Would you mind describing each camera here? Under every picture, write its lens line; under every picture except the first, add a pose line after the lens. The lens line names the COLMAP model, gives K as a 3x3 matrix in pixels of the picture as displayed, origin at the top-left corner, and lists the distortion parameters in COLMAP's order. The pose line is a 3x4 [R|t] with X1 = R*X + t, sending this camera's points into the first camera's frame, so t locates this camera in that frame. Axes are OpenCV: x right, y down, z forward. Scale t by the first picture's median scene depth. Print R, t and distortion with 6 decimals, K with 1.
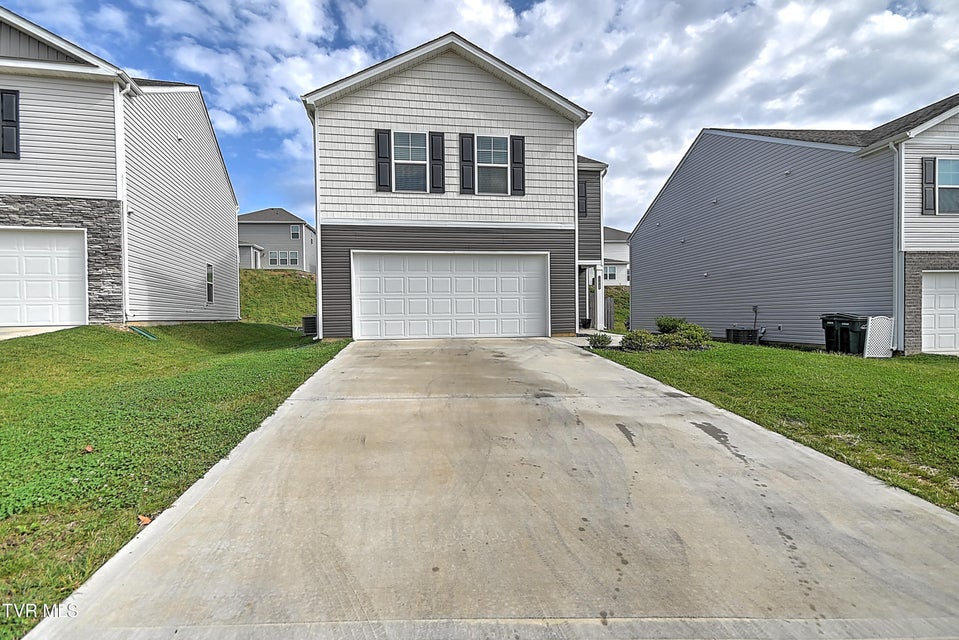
lens RADIAL K [[436.4, 0, 479.5], [0, 436.4, 320.0], [0, 0, 1]] dist [0.014951, -0.000506]
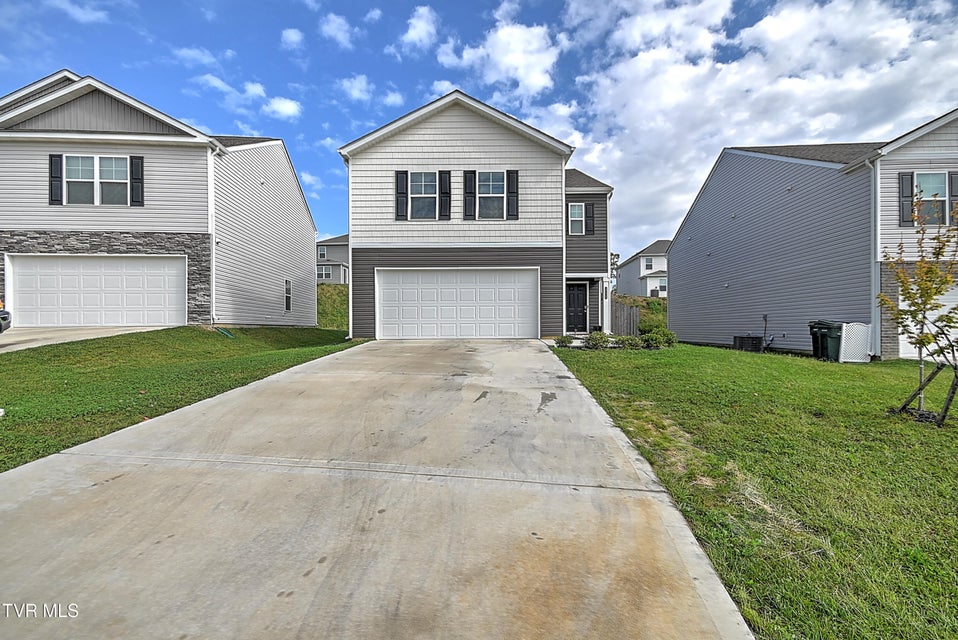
lens RADIAL K [[412.9, 0, 498.1], [0, 412.9, 325.6], [0, 0, 1]] dist [0.010692, 0.000527]
pose [[0.990435, 0.005324, -0.137880, 0.211241], [-0.007084, 0.999900, -0.012279, 0.017371], [0.137801, 0.013138, 0.990373, -0.118323]]
